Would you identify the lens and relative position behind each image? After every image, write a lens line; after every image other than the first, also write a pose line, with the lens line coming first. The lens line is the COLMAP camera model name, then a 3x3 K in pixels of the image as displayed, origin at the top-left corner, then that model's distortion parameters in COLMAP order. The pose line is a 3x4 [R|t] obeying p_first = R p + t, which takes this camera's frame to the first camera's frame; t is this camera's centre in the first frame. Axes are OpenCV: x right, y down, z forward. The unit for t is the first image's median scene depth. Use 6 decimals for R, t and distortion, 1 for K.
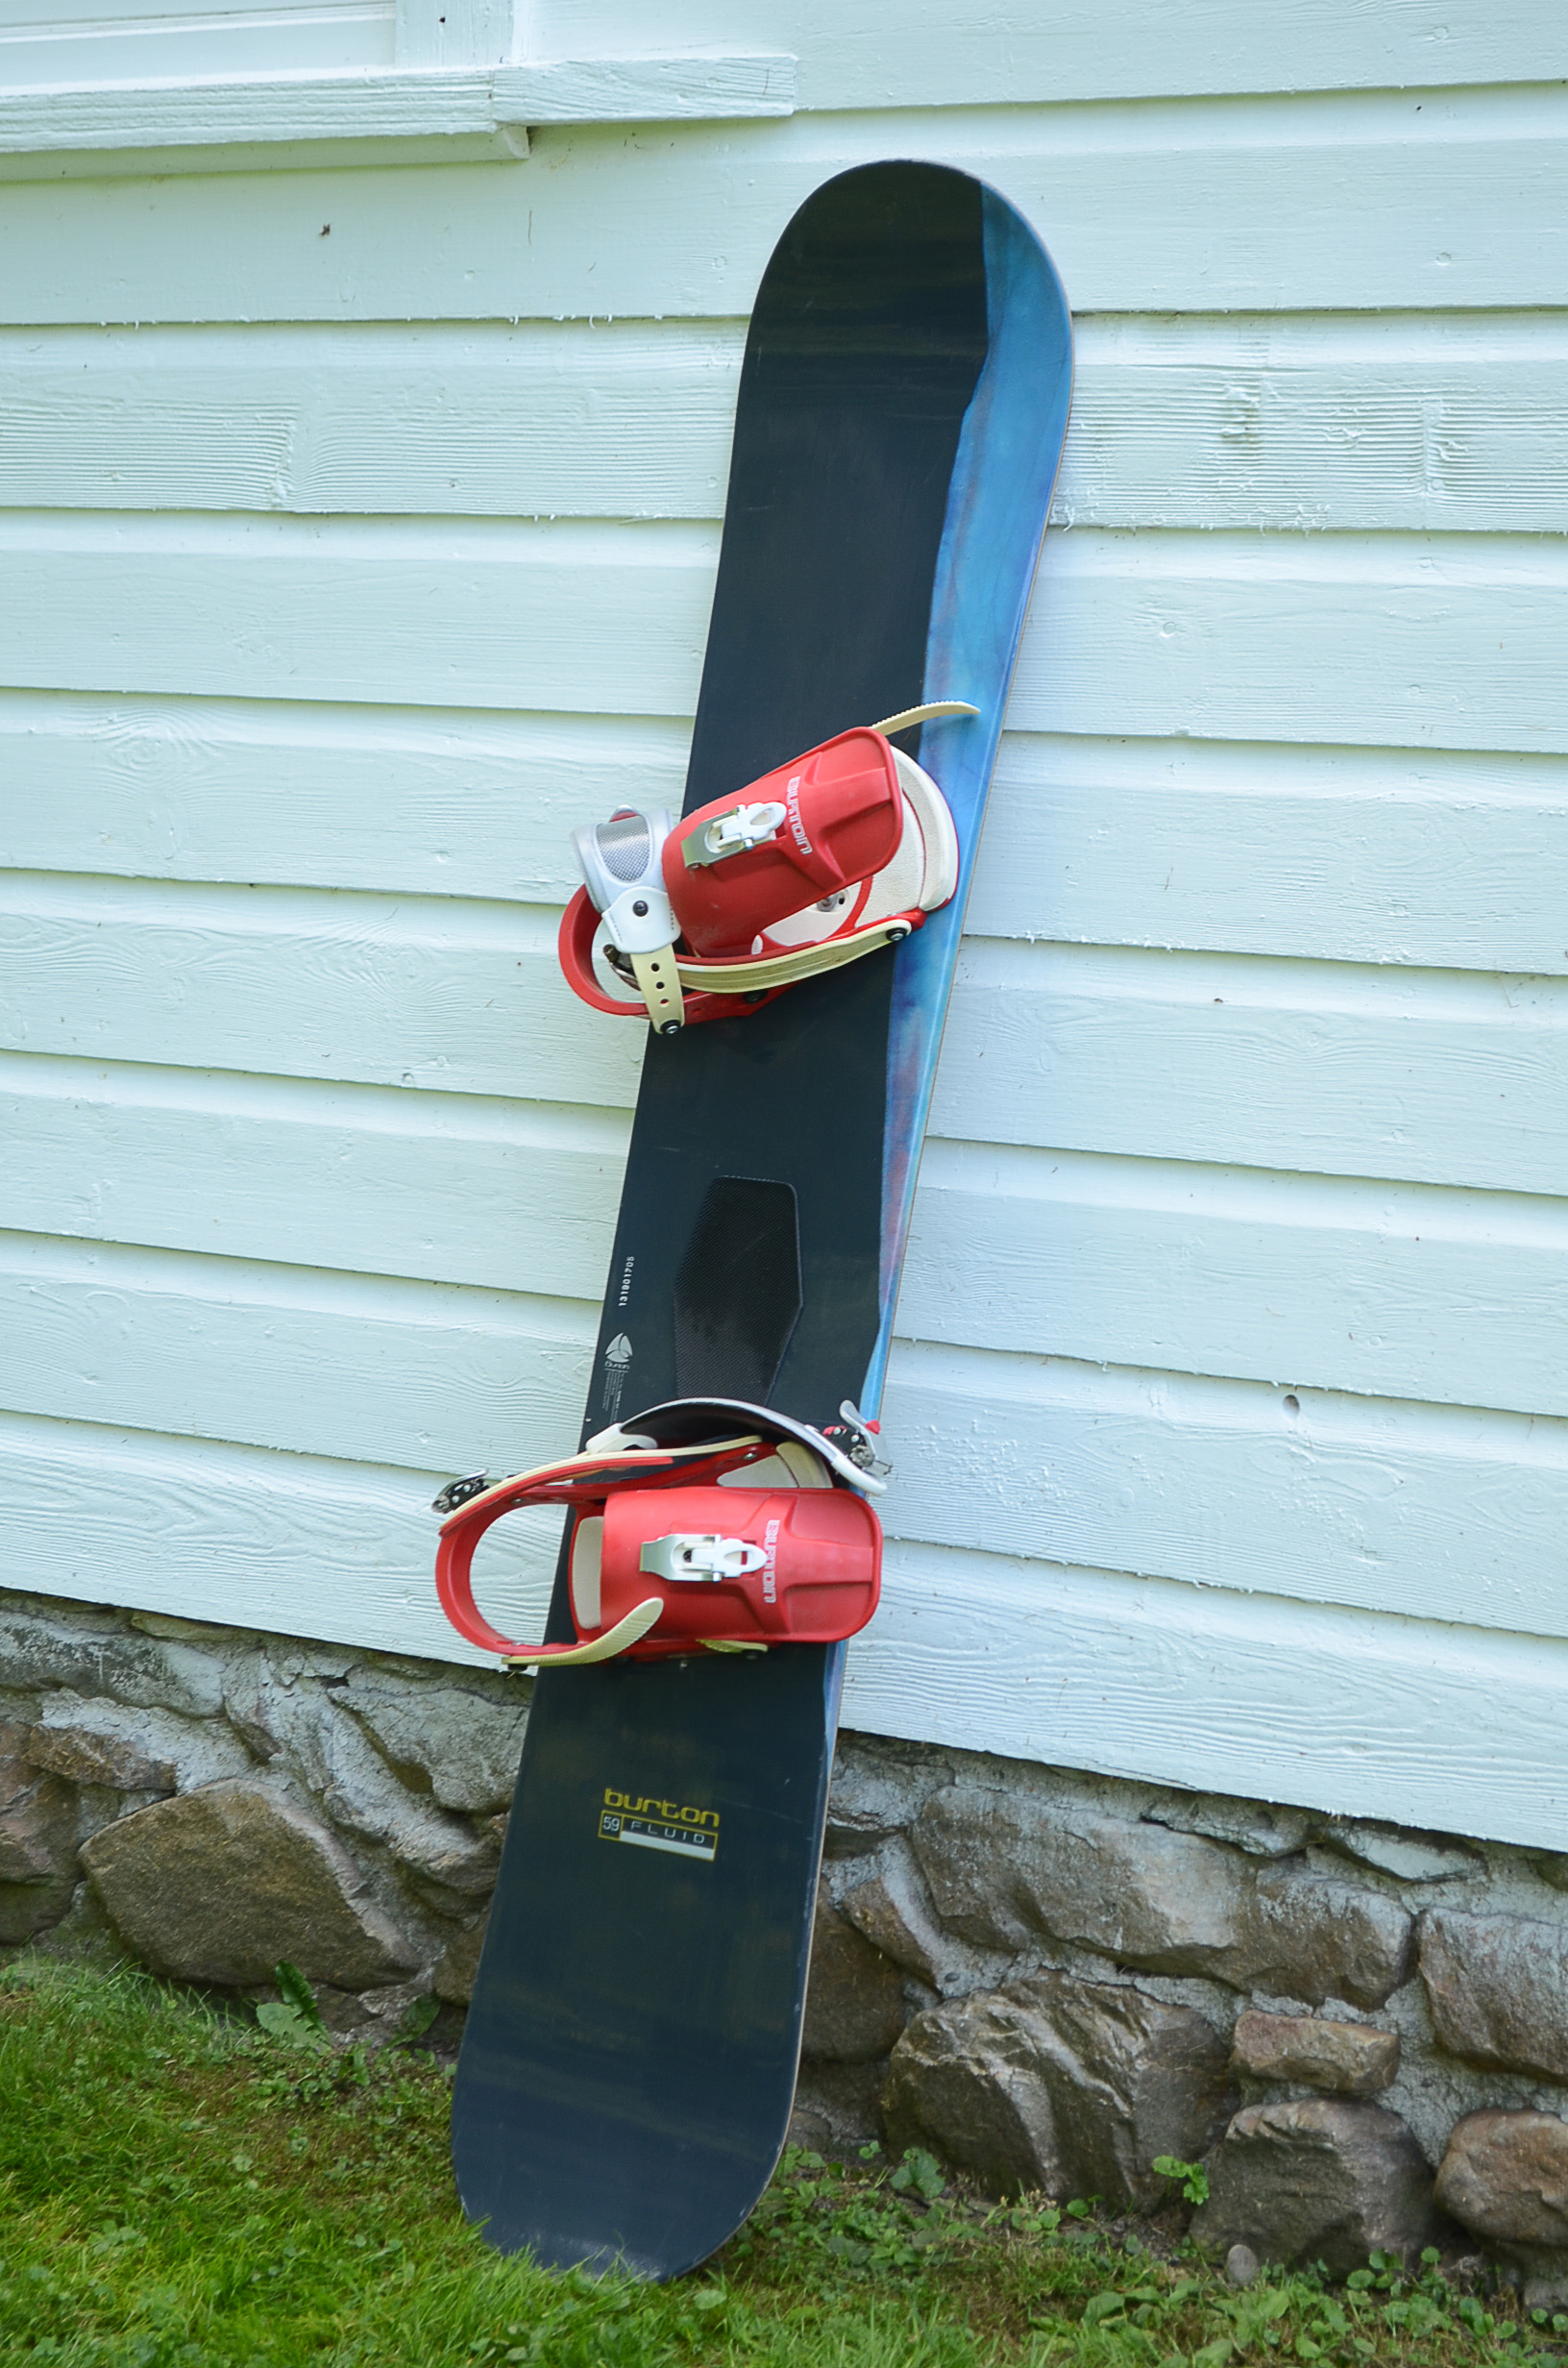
lens RADIAL K [[5353.1, 0, 784.0], [0, 5353.1, 1184.0], [0, 0, 1]] dist [0.035818, 0.121396]
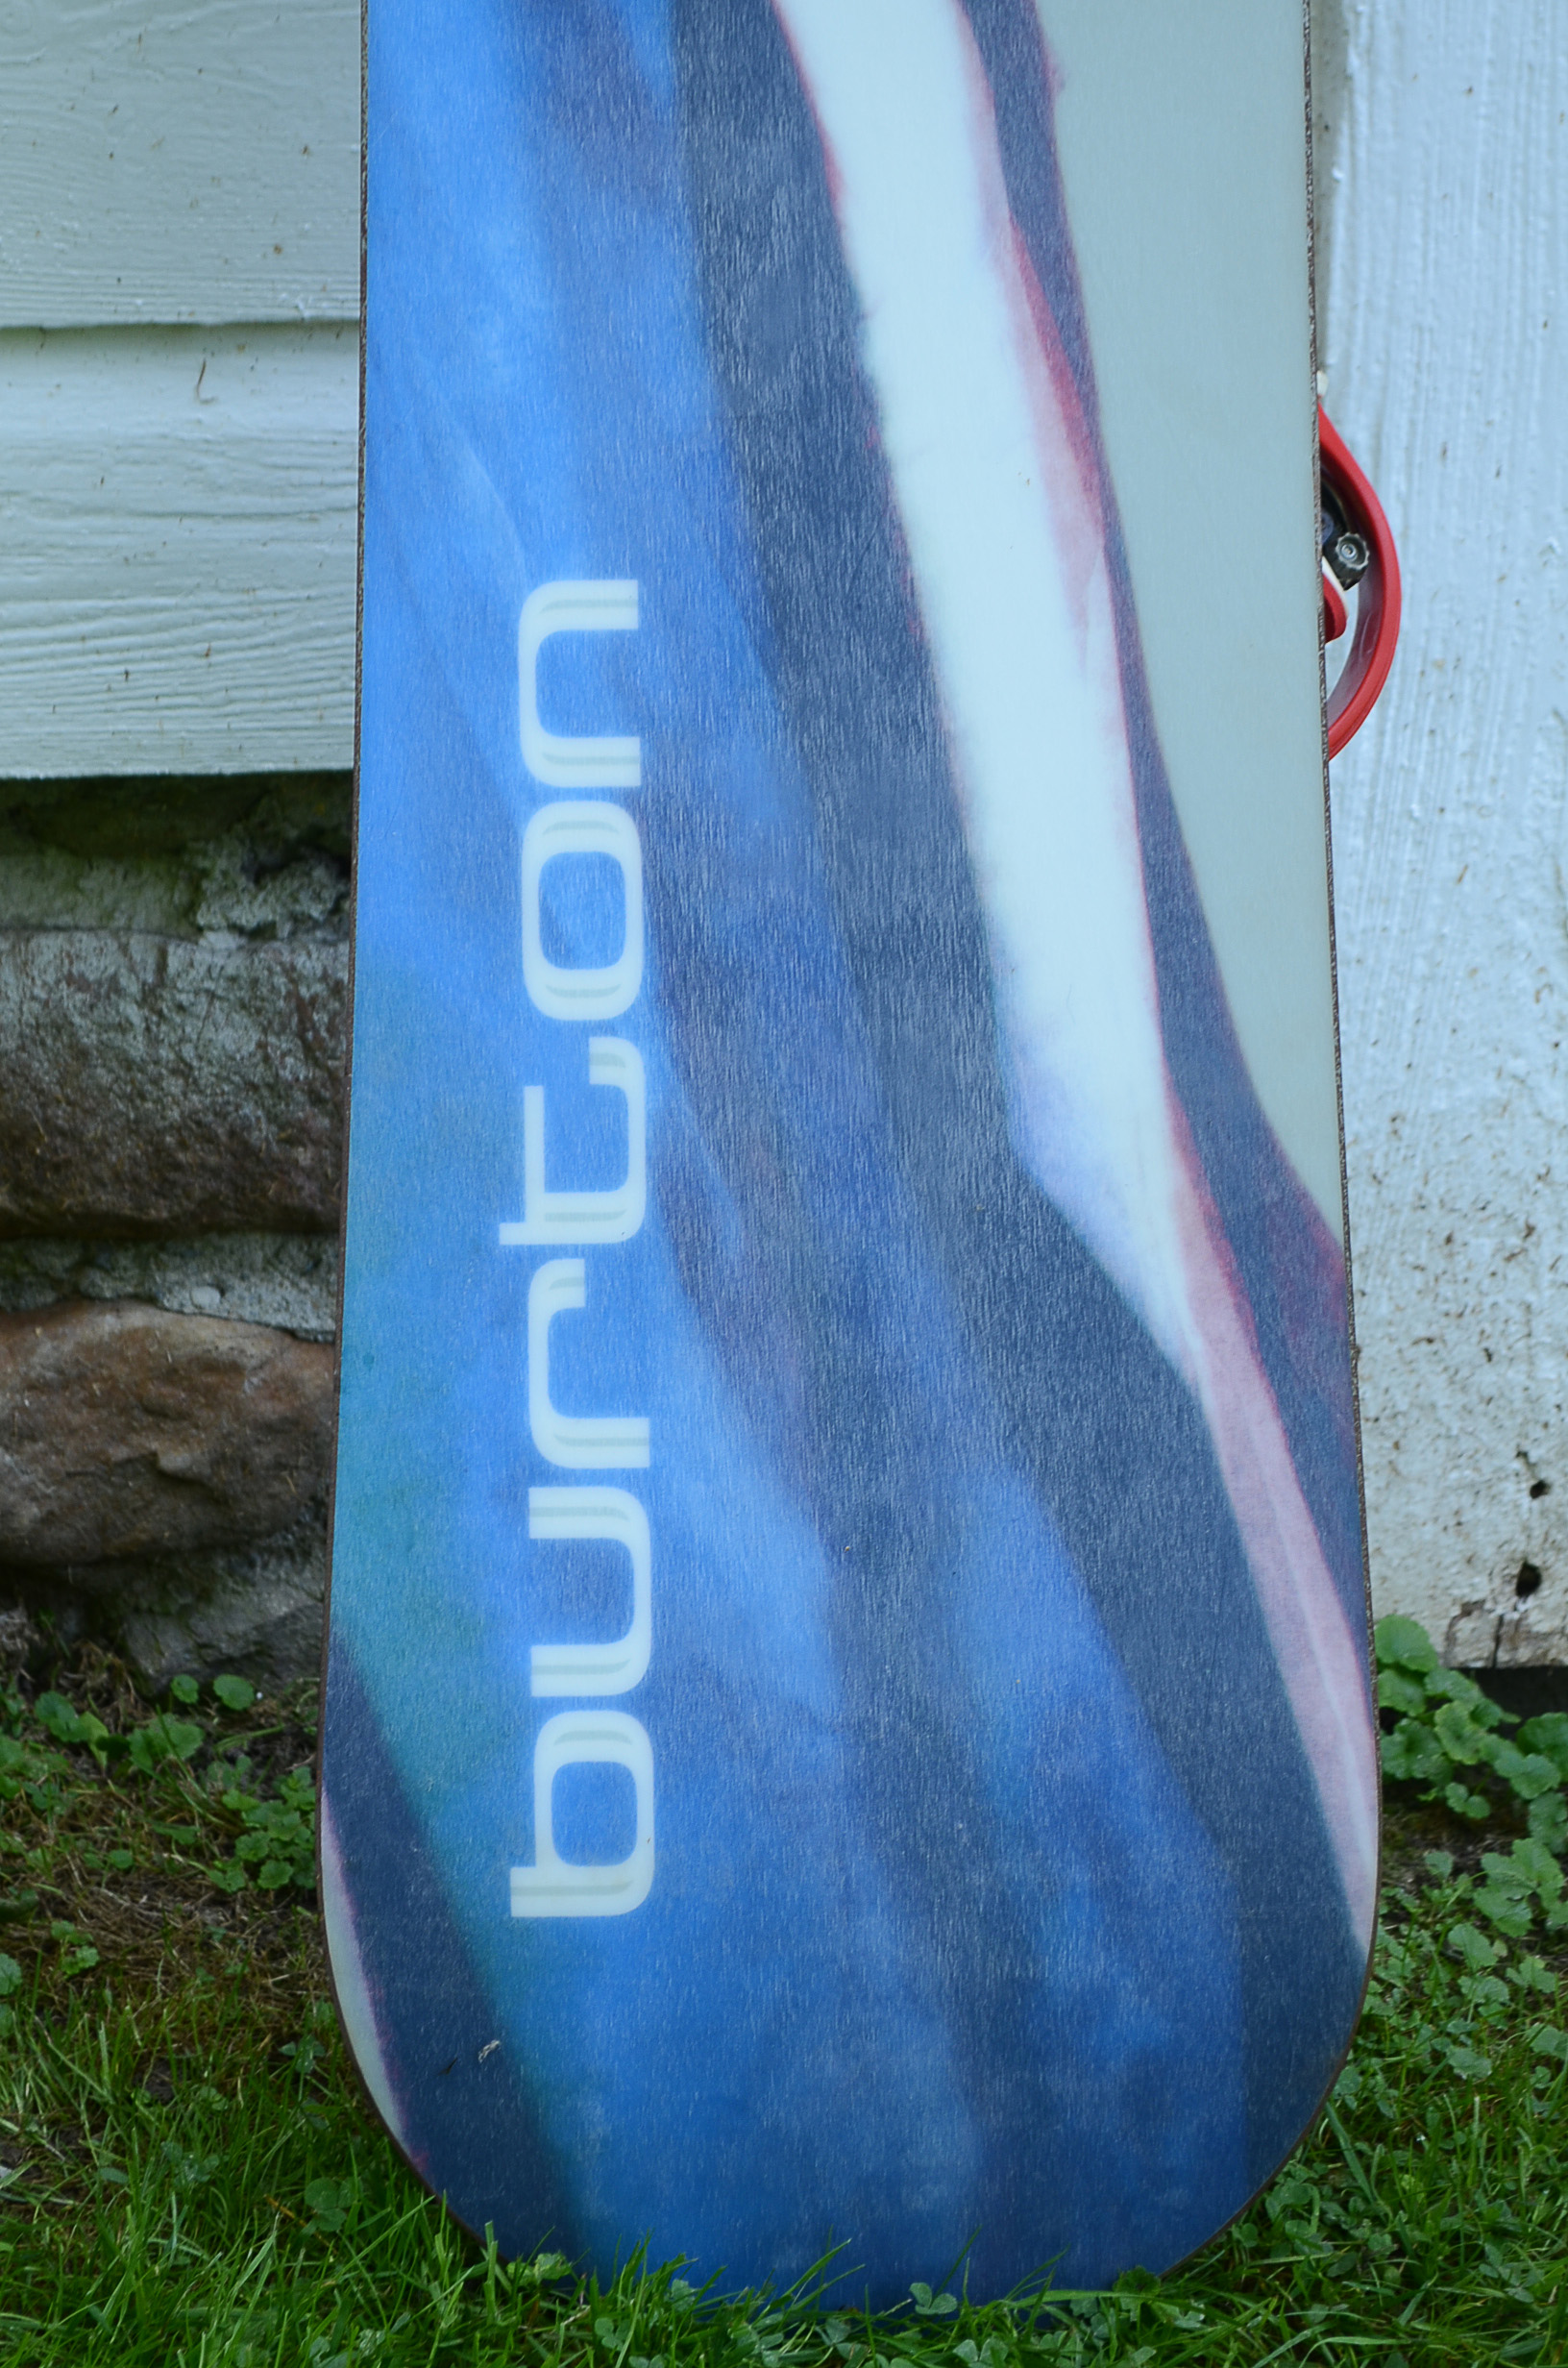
lens RADIAL K [[5353.1, 0, 784.0], [0, 5353.1, 1184.0], [0, 0, 1]] dist [0.035818, 0.121396]
pose [[0.756886, -0.230476, 0.611559, -0.109057], [0.090433, 0.963686, 0.251258, 0.042087], [-0.647260, -0.134868, 0.750243, 0.569895]]
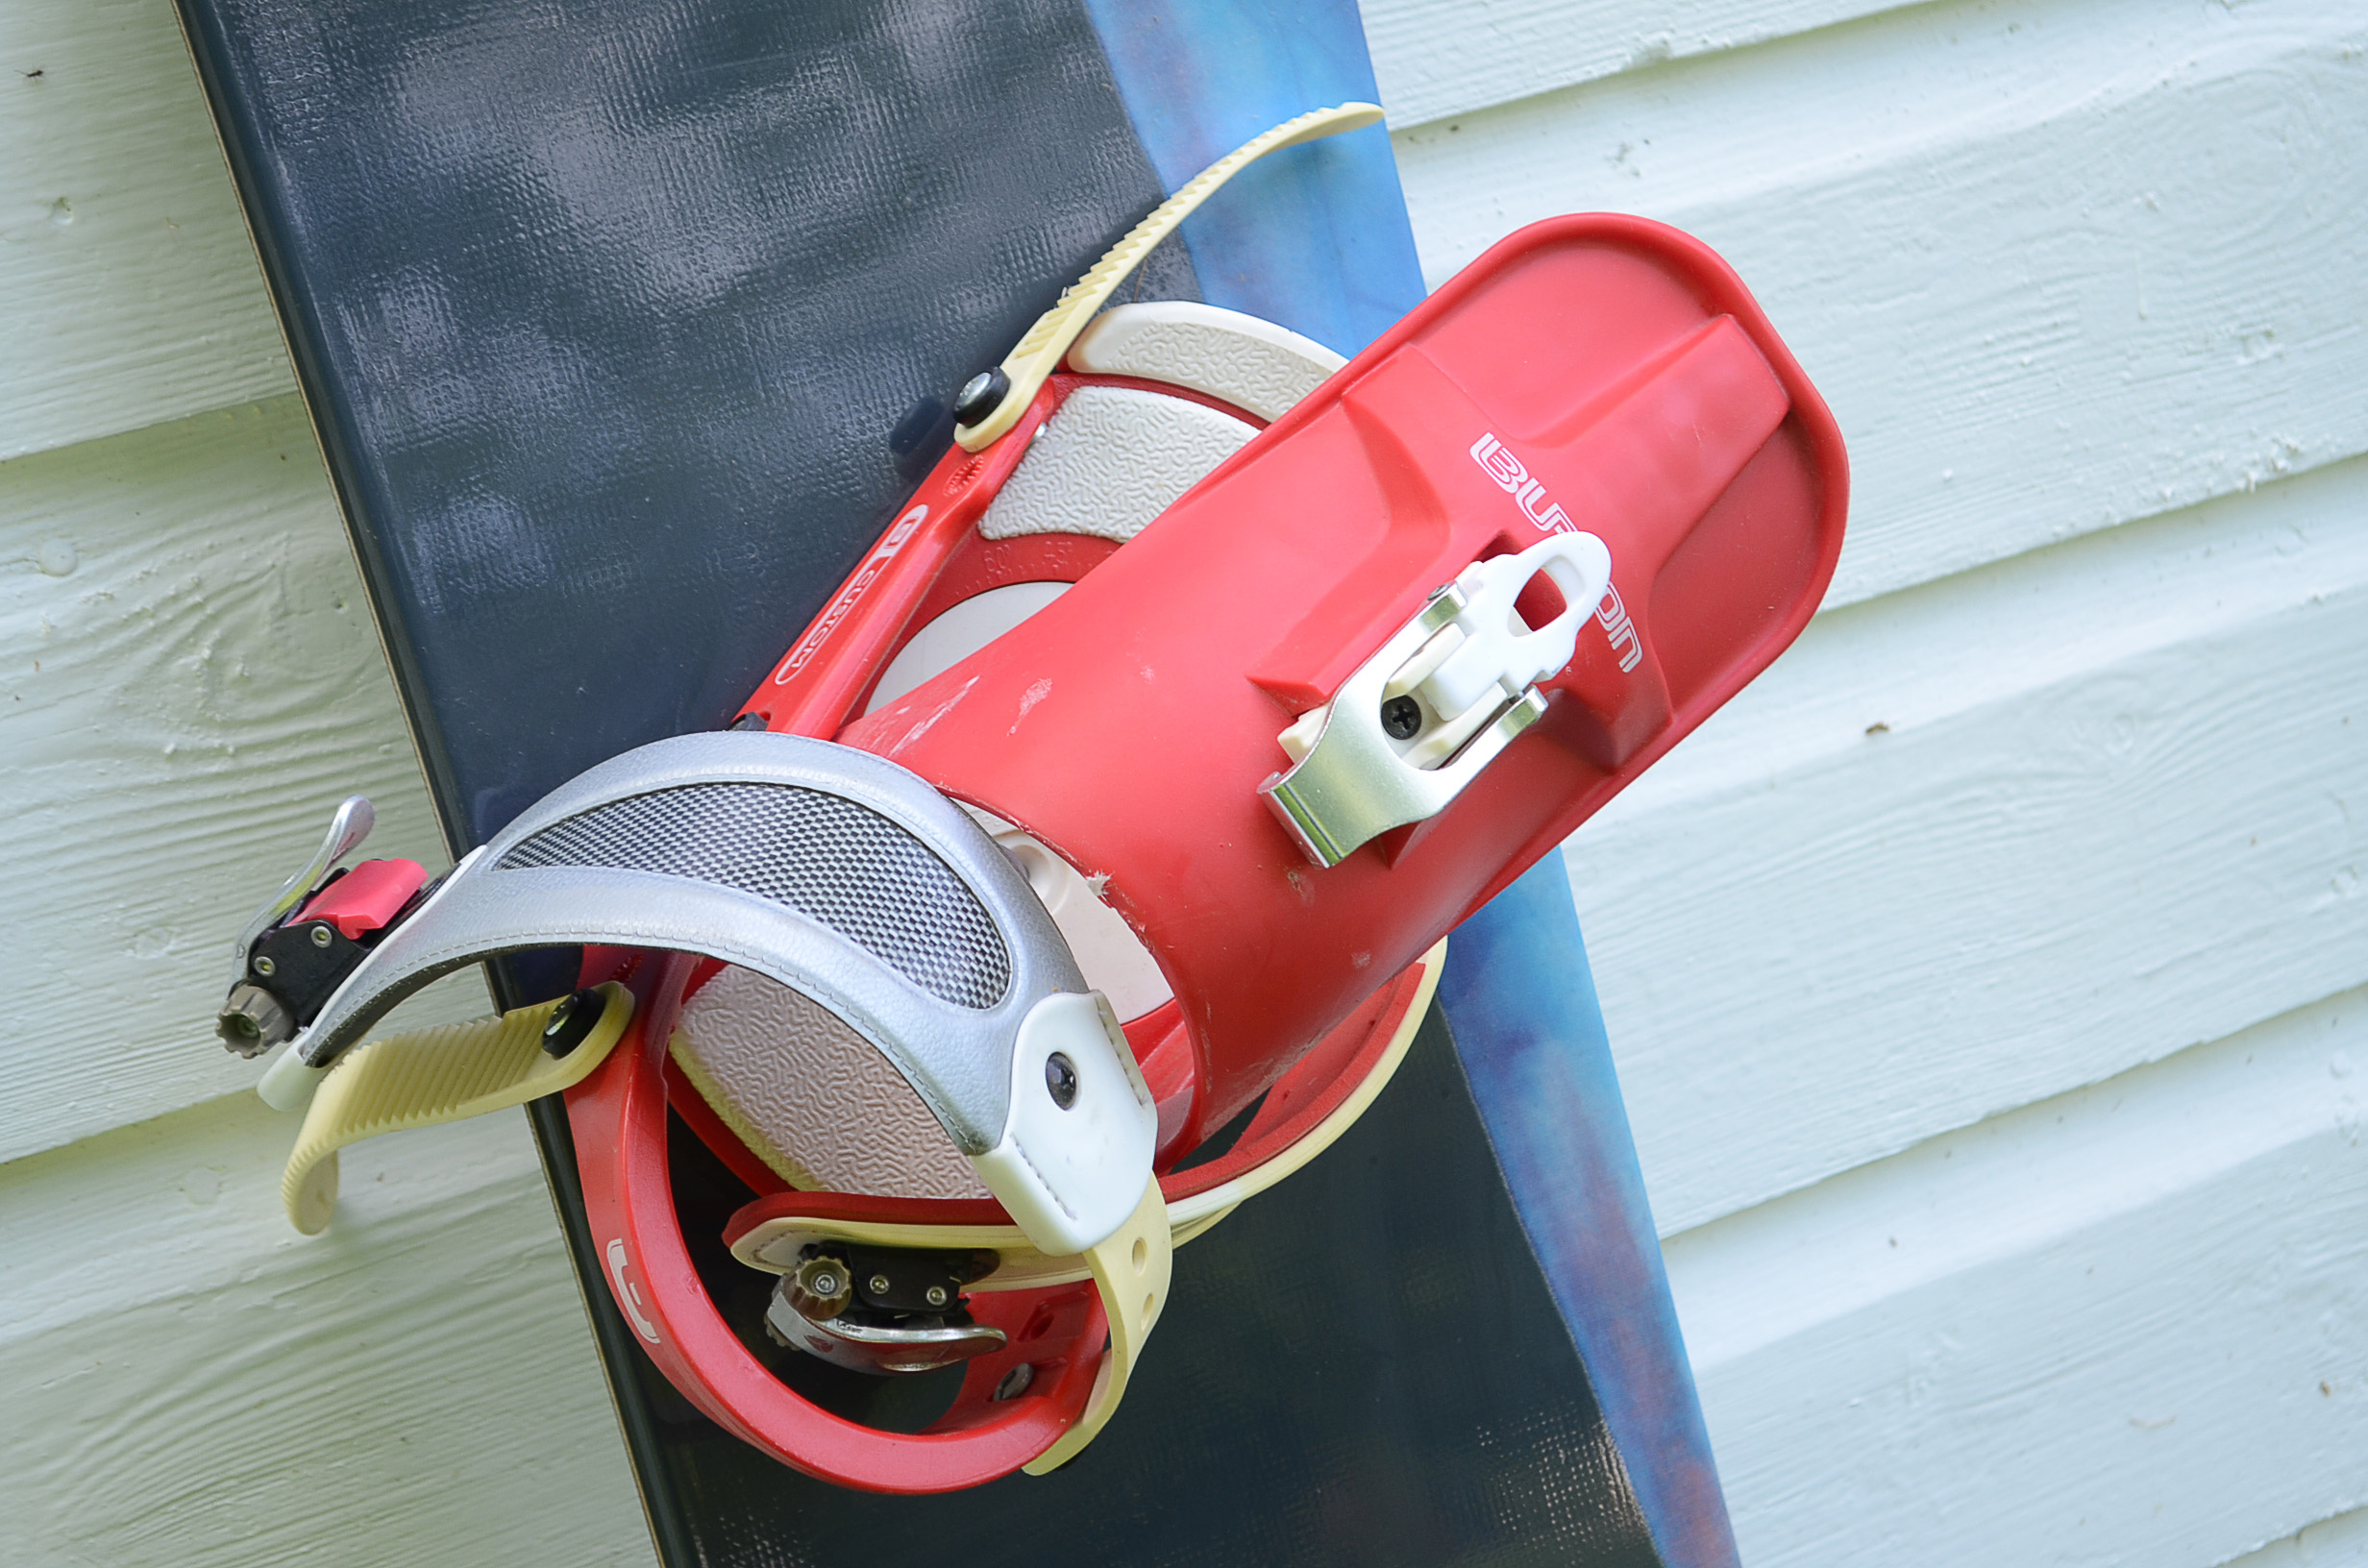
lens RADIAL K [[5031.7, 0, 1184.0], [0, 5031.7, 784.0], [0, 0, 1]] dist [0.047099, 0.001168]
pose [[0.420586, -0.321963, 0.848202, -0.234550], [0.265534, 0.937658, 0.224252, -0.120366], [-0.867525, 0.130909, 0.479858, 0.860800]]
